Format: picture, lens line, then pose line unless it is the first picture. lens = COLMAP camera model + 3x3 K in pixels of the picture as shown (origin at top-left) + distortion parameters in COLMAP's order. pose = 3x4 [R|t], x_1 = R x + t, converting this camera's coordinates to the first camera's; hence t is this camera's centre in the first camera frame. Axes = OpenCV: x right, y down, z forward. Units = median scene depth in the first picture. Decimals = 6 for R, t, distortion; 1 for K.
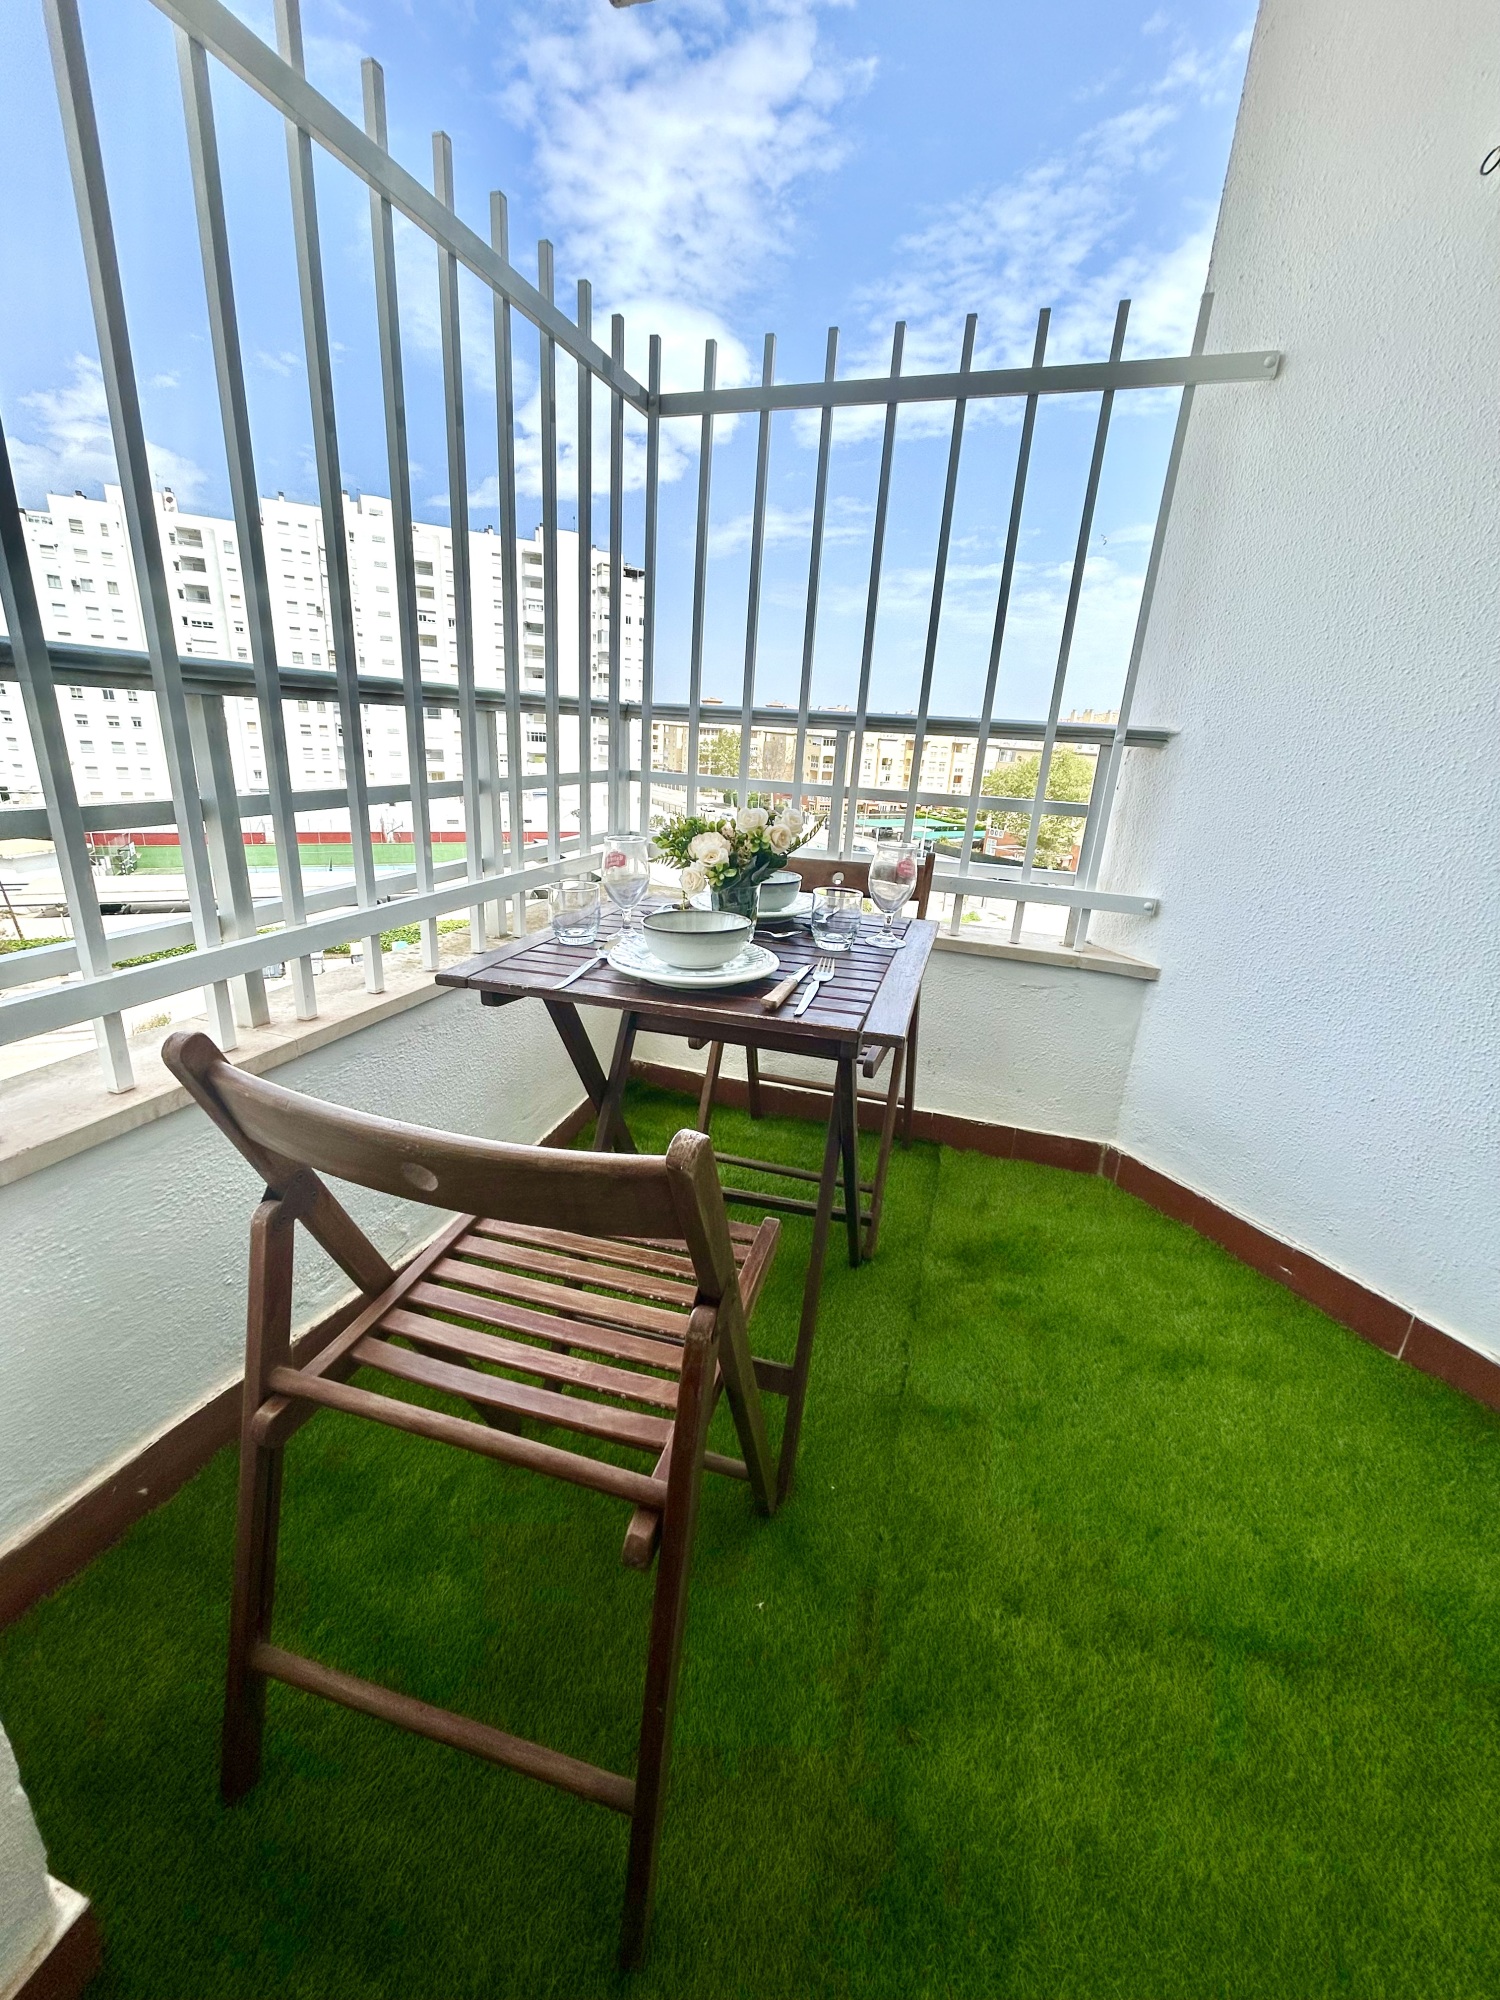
lens RADIAL K [[802.2, 0, 743.2], [0, 802.2, 993.9], [0, 0, 1]] dist [-0.002959, 0.000956]
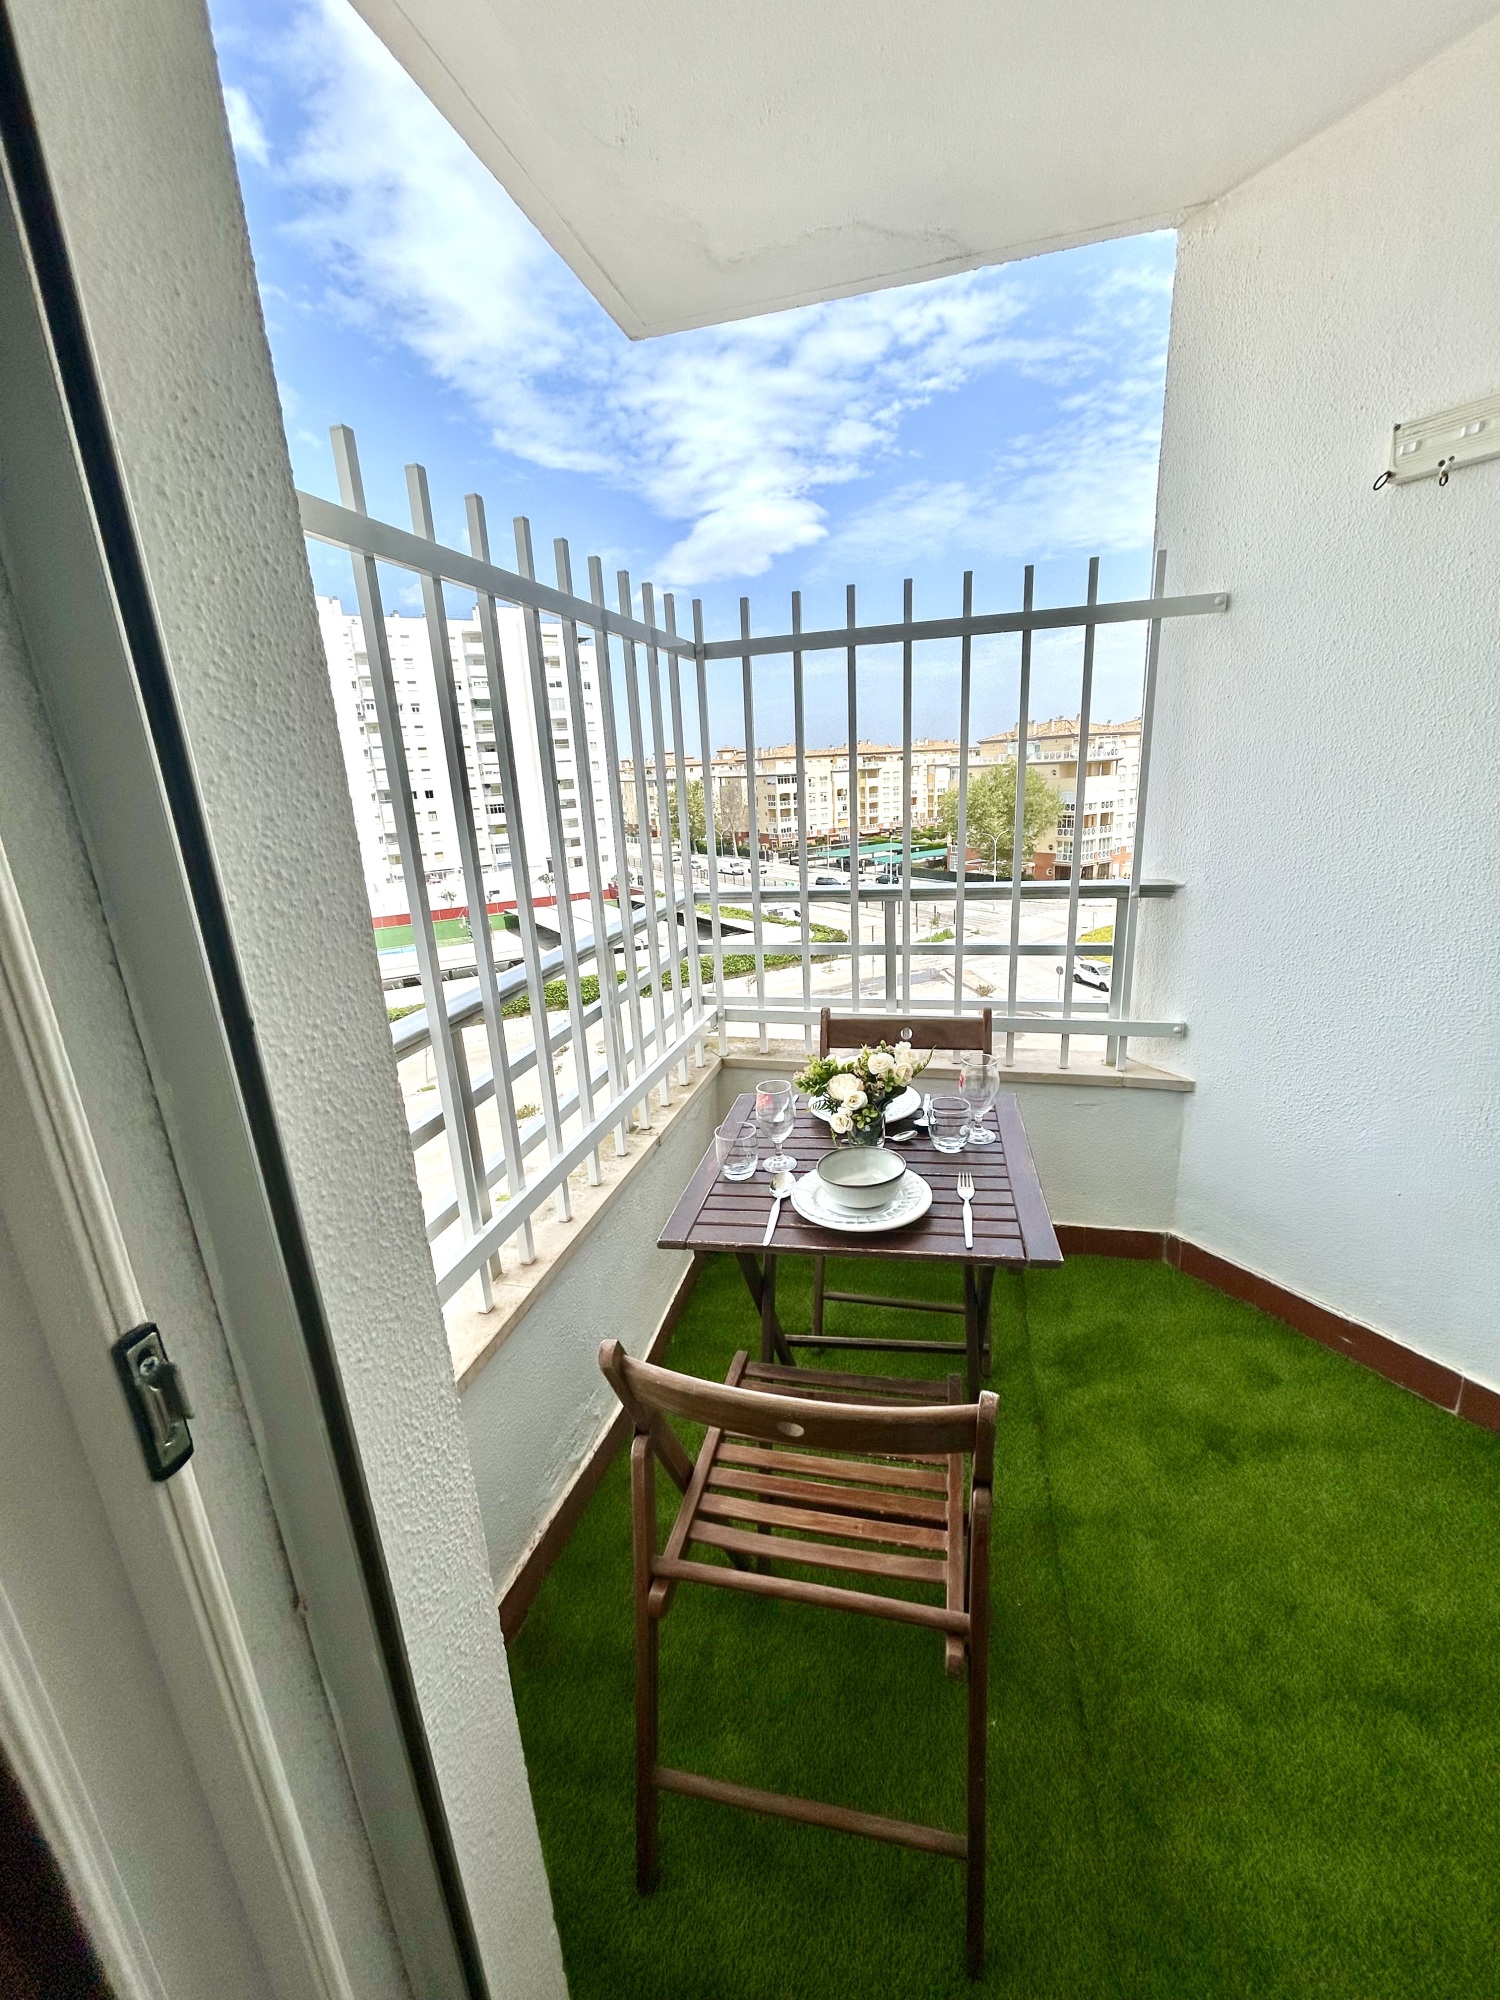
lens RADIAL K [[802.2, 0, 754.6], [0, 802.2, 998.8], [0, 0, 1]] dist [-0.002959, 0.000956]
pose [[0.991803, -0.122399, 0.036684, -0.188628], [0.123933, 0.991360, -0.042962, -0.246919], [-0.031109, 0.047156, 0.998403, -0.193009]]
